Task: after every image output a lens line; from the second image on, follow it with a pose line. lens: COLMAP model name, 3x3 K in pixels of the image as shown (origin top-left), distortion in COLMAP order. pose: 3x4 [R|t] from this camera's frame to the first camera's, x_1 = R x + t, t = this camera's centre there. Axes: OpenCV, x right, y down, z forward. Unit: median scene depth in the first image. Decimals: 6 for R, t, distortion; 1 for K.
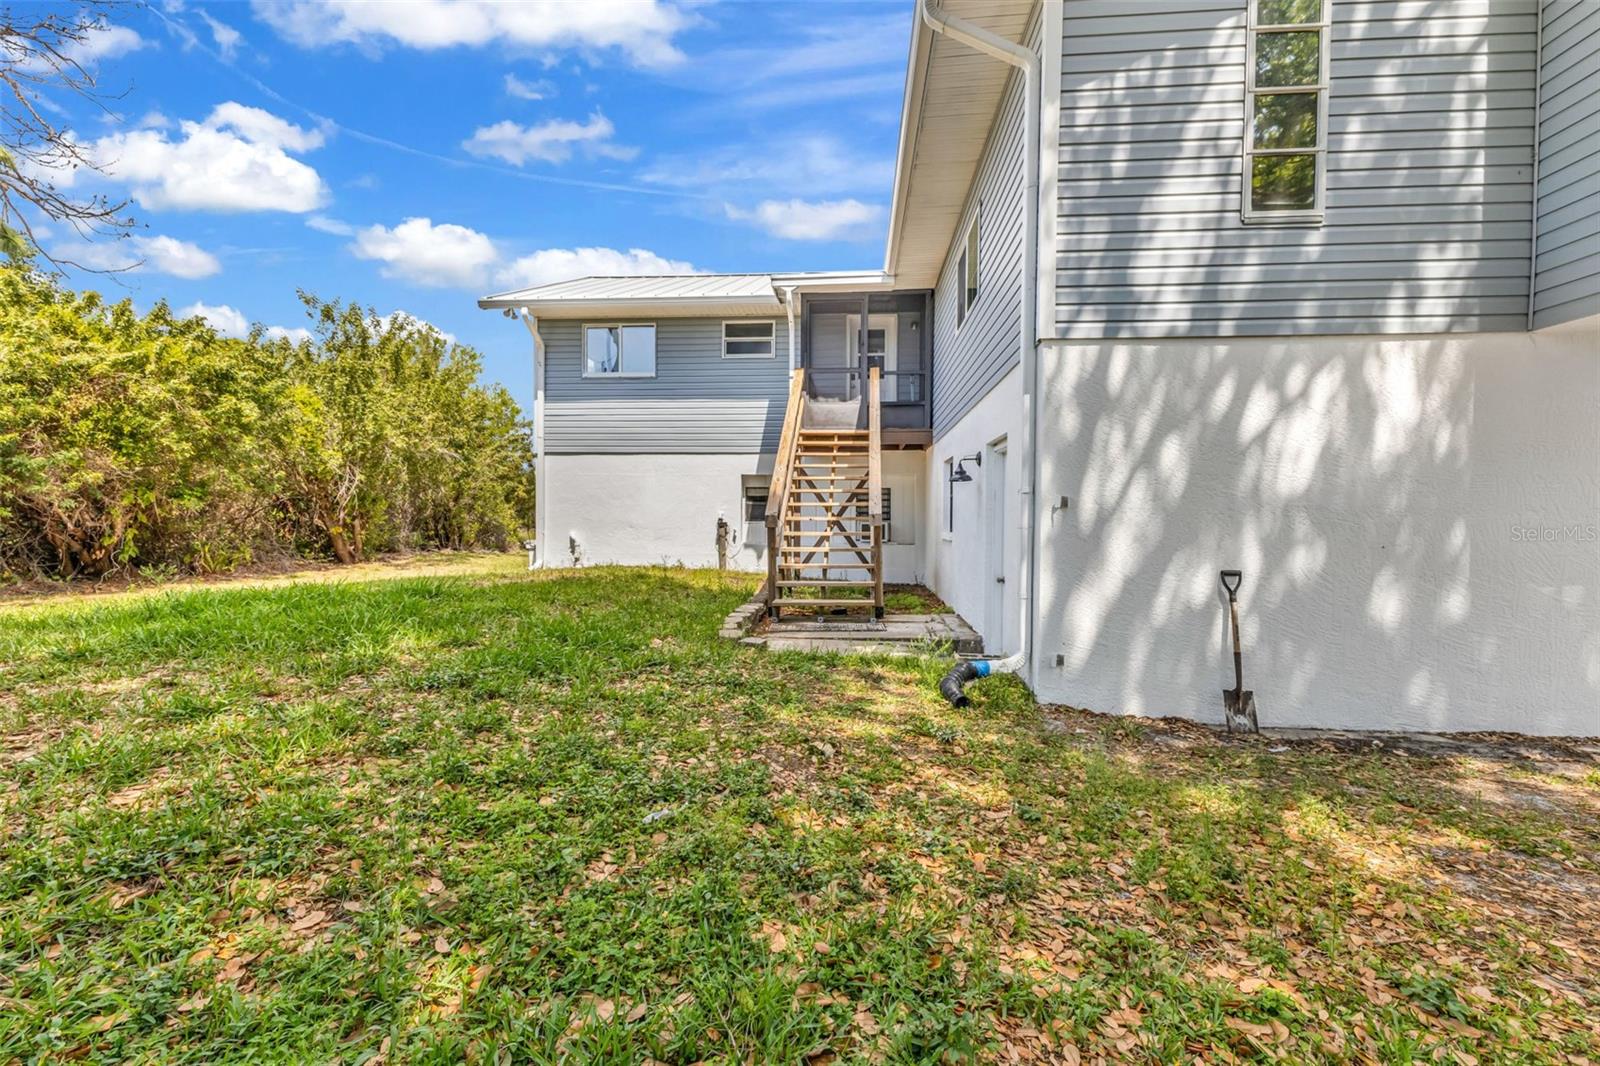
lens RADIAL K [[681.6, 0, 818.9], [0, 681.6, 528.5], [0, 0, 1]] dist [0.008618, -0.000224]
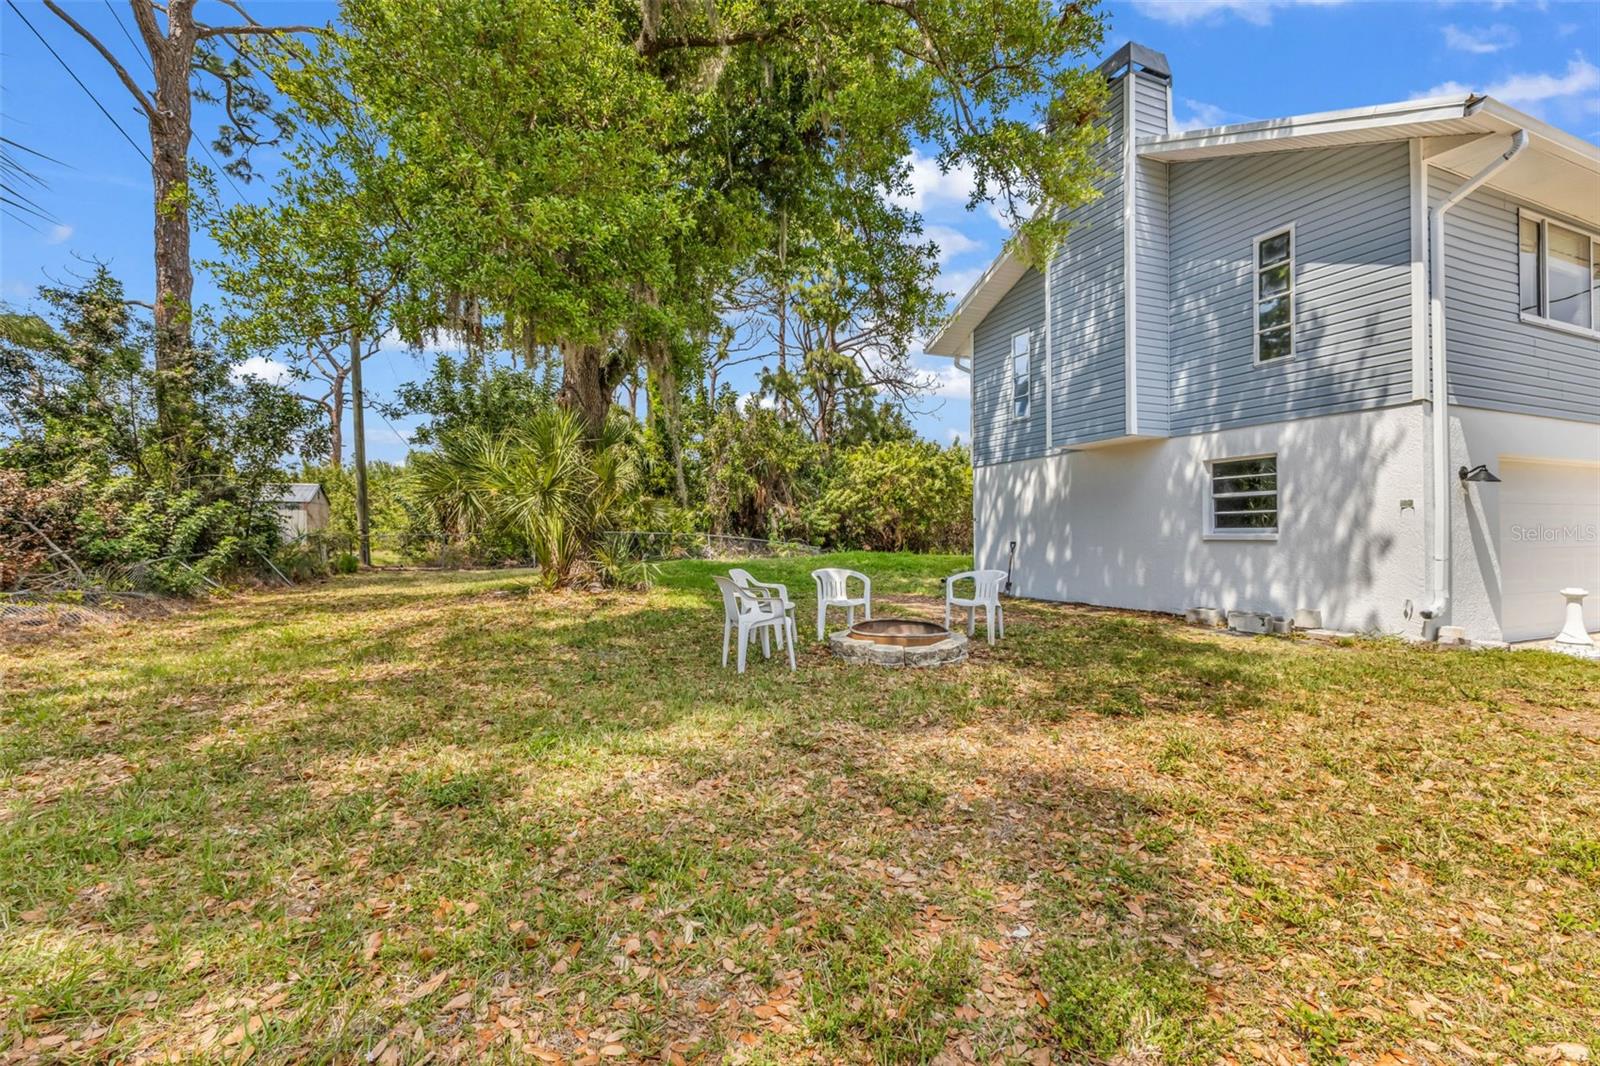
lens RADIAL K [[681.6, 0, 818.9], [0, 681.6, 528.5], [0, 0, 1]] dist [0.008618, -0.000224]
pose [[0.478301, -0.017833, -0.878015, 2.730708], [-0.010270, 0.999612, -0.025897, 0.085657], [0.878136, 0.021404, 0.477932, -1.084311]]
